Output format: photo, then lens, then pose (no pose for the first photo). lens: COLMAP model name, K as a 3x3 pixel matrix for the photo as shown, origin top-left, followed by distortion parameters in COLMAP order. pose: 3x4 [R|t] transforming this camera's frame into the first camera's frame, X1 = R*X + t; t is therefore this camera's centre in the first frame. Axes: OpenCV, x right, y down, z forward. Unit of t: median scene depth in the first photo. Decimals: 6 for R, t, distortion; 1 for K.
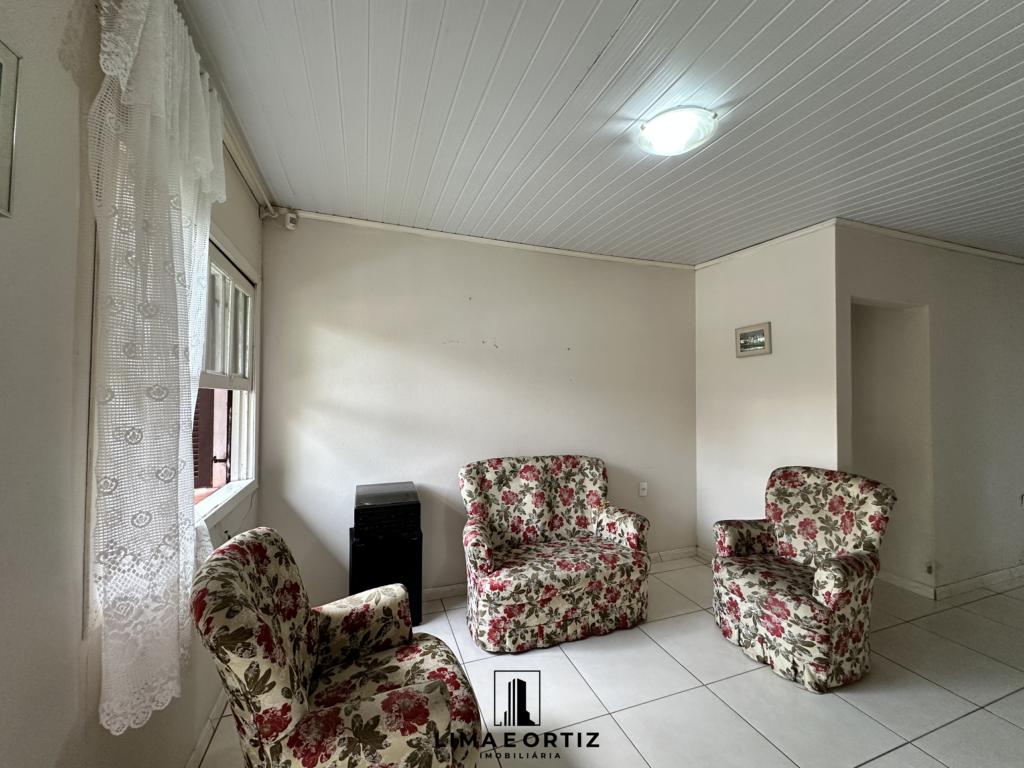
lens RADIAL K [[408.7, 0, 512.6], [0, 408.7, 382.7], [0, 0, 1]] dist [-0.003431, 0.000950]
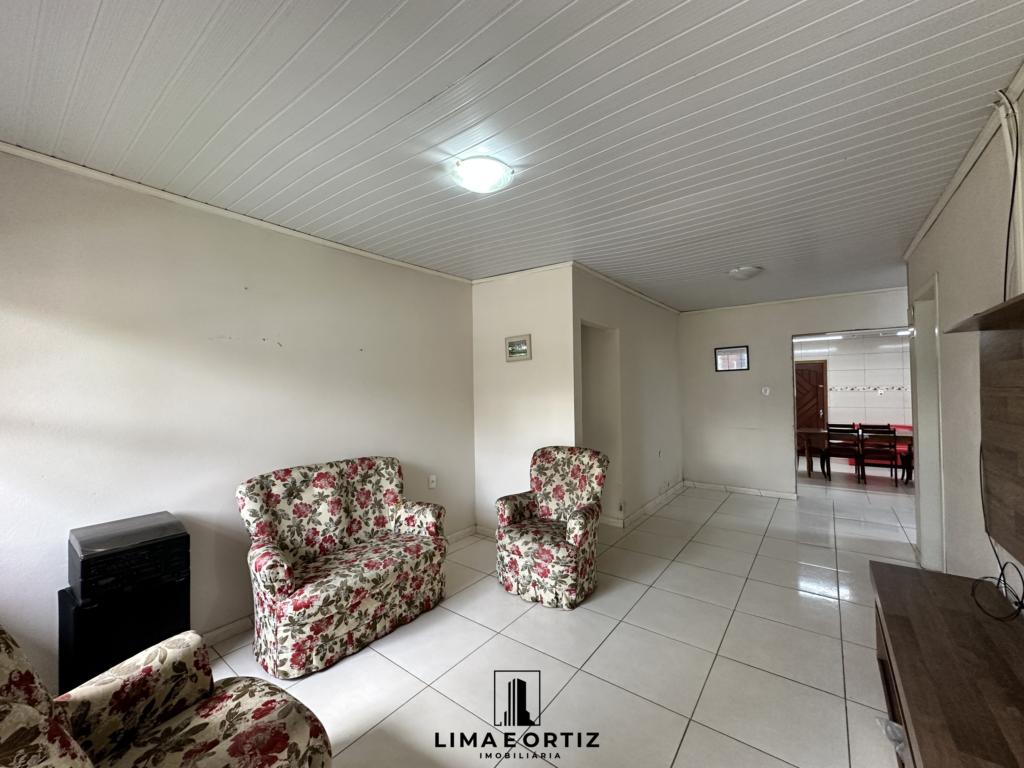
lens RADIAL K [[408.7, 0, 512.6], [0, 408.7, 382.7], [0, 0, 1]] dist [-0.003431, 0.000950]
pose [[0.840475, -0.009587, 0.541766, -0.119189], [0.008521, 0.999954, 0.004476, -0.006349], [-0.541784, 0.000855, 0.840517, -0.035643]]
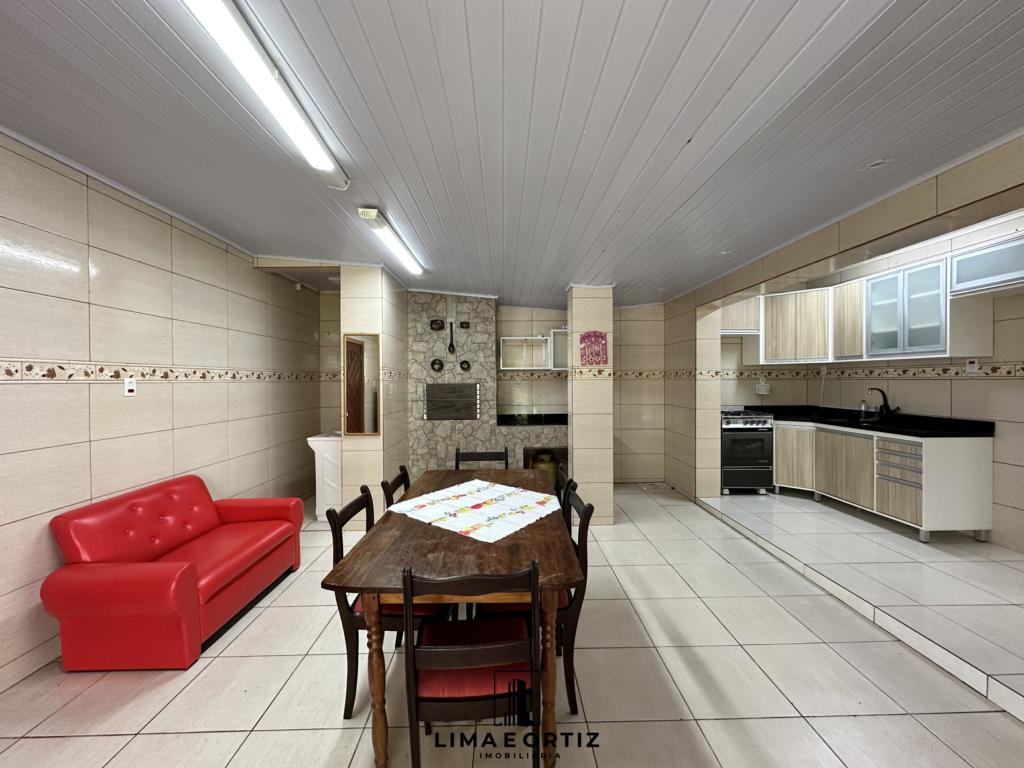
lens RADIAL K [[408.7, 0, 512.6], [0, 408.7, 382.7], [0, 0, 1]] dist [-0.003431, 0.000950]
pose [[-0.948434, -0.003789, 0.316952, 2.965654], [-0.007558, 0.999915, -0.010662, 0.108791], [-0.316884, -0.012508, -0.948382, 1.800021]]
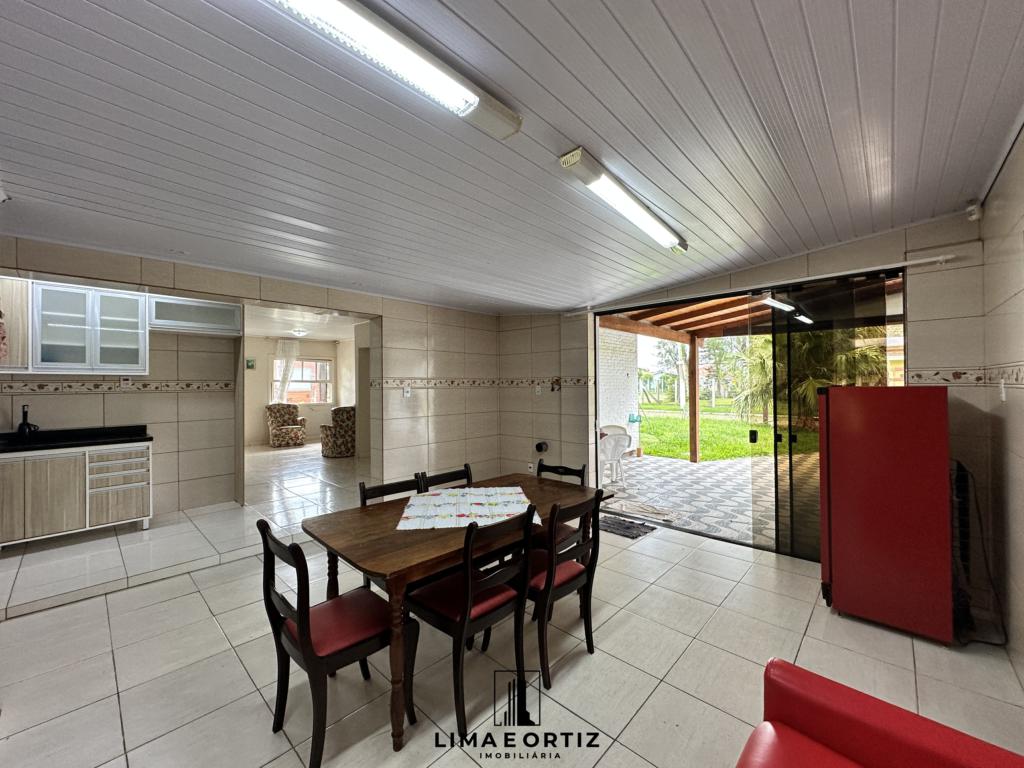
lens RADIAL K [[408.7, 0, 512.6], [0, 408.7, 382.7], [0, 0, 1]] dist [-0.003431, 0.000950]
pose [[0.458164, -0.016070, -0.888723, 4.178285], [0.031187, 0.999512, -0.001995, 0.081284], [0.888321, -0.026803, 0.458441, 0.670543]]
